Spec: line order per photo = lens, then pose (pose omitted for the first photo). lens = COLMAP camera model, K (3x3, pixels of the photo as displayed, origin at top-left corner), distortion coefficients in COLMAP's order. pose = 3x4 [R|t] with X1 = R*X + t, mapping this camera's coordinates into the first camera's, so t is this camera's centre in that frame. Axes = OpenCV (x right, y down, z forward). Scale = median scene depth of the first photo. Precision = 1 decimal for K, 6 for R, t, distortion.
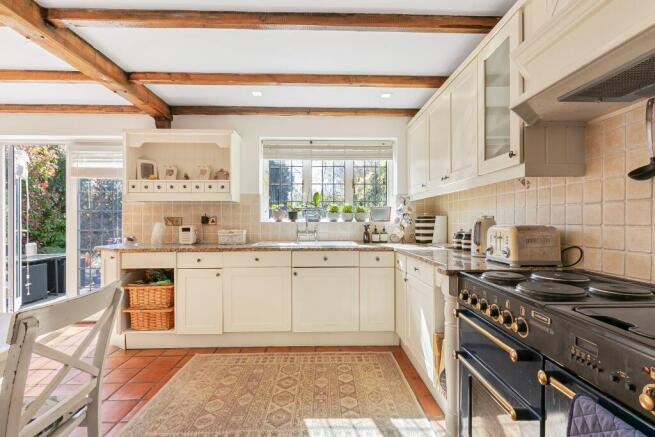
lens RADIAL K [[310.0, 0, 330.5], [0, 310.0, 219.1], [0, 0, 1]] dist [-0.002808, -0.000408]
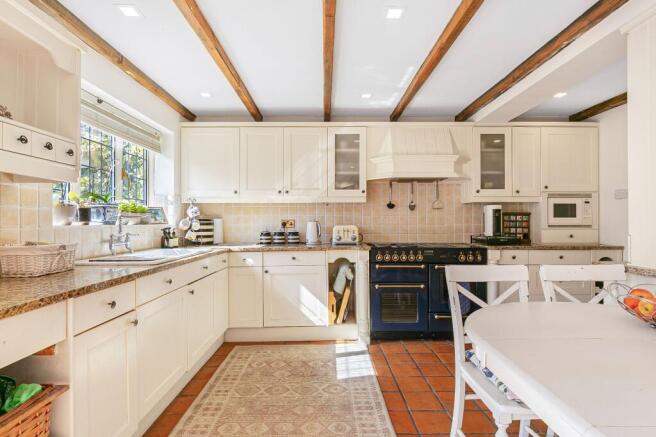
lens RADIAL K [[330.8, 0, 327.6], [0, 330.8, 220.1], [0, 0, 1]] dist [-0.003518, 0.000076]
pose [[0.031621, 0.007118, 0.999475, -0.858896], [-0.000247, 0.999975, -0.007114, 0.002593], [-0.999500, -0.000022, 0.031622, 0.593631]]
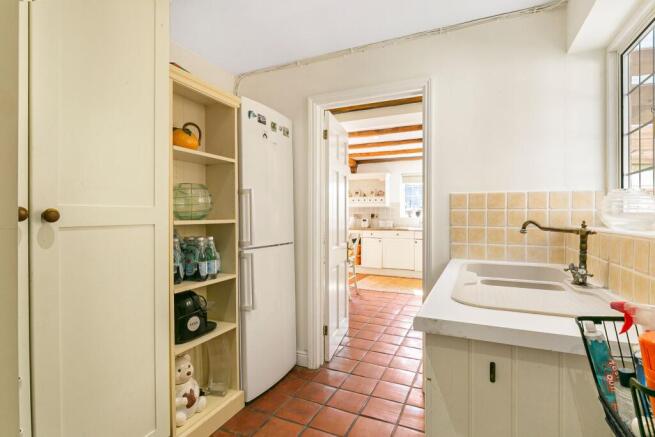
lens RADIAL K [[332.7, 0, 324.4], [0, 332.7, 217.6], [0, 0, 1]] dist [0.001021, 0.000008]
pose [[0.895302, 0.007377, -0.445398, 0.298545], [-0.002137, 0.999922, 0.012266, -0.012379], [0.445454, -0.010030, 0.895249, -1.155929]]
